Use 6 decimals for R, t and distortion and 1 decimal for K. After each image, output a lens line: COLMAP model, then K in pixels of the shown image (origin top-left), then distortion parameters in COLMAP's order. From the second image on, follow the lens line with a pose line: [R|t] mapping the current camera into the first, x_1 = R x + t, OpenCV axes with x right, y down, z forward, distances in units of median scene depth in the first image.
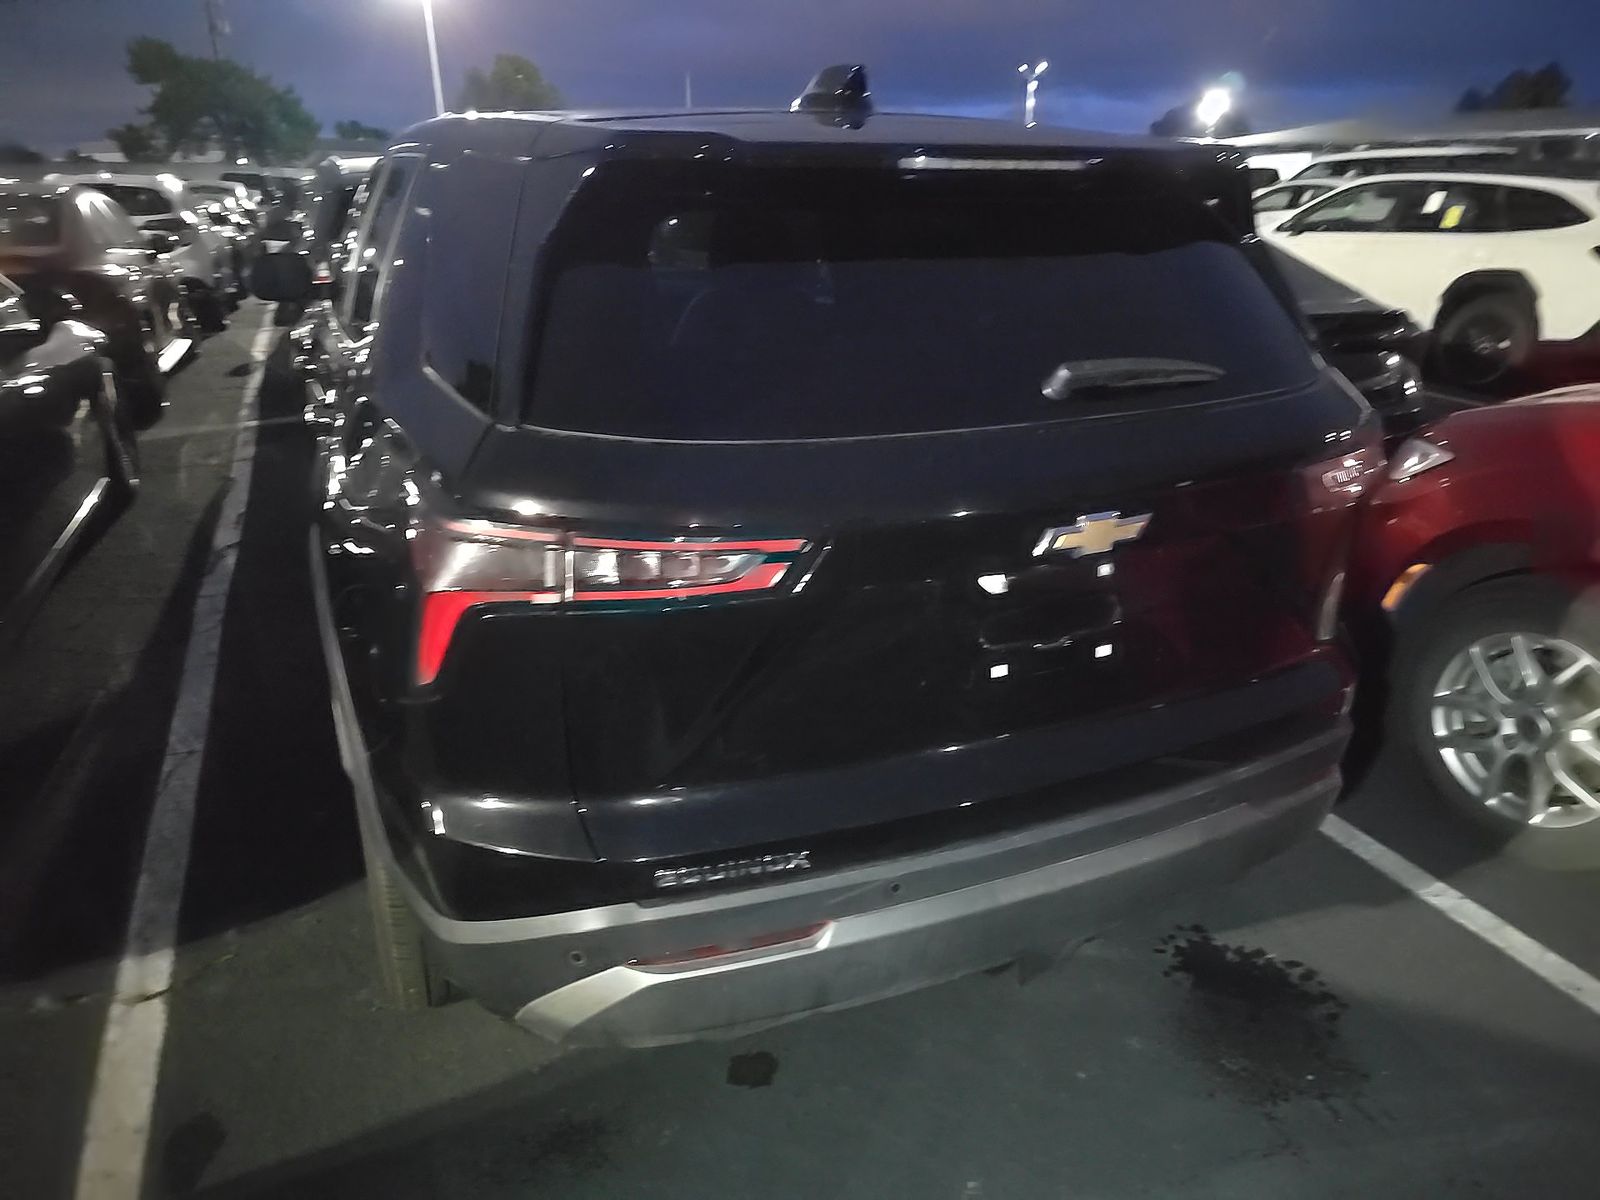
lens RADIAL K [[1141.0, 0, 800.0], [0, 1141.0, 600.0], [0, 0, 1]] dist [0.041211, -0.041540]
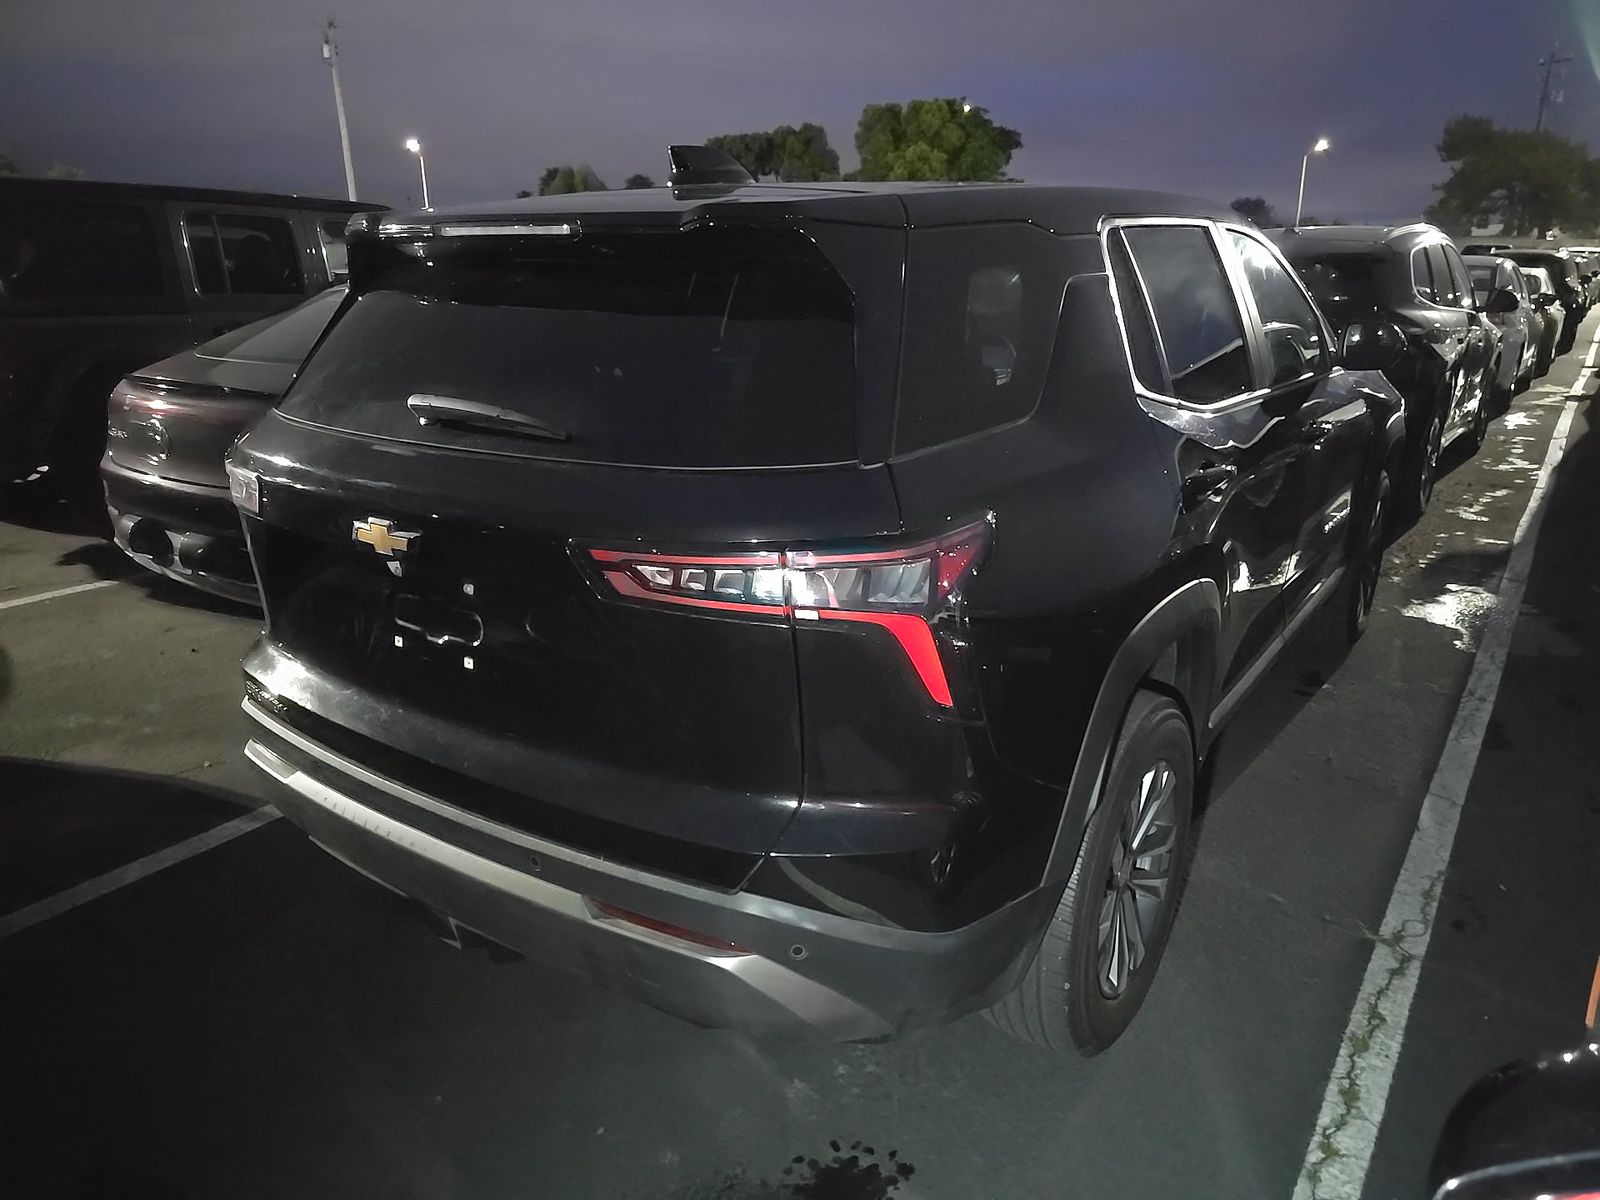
lens RADIAL K [[1141.0, 0, 800.0], [0, 1141.0, 600.0], [0, 0, 1]] dist [0.041211, -0.041540]
pose [[0.490424, 0.246308, -0.835953, 0.101675], [-0.294199, 0.949710, 0.107229, -0.017354], [0.820324, 0.193349, 0.538224, 0.050858]]
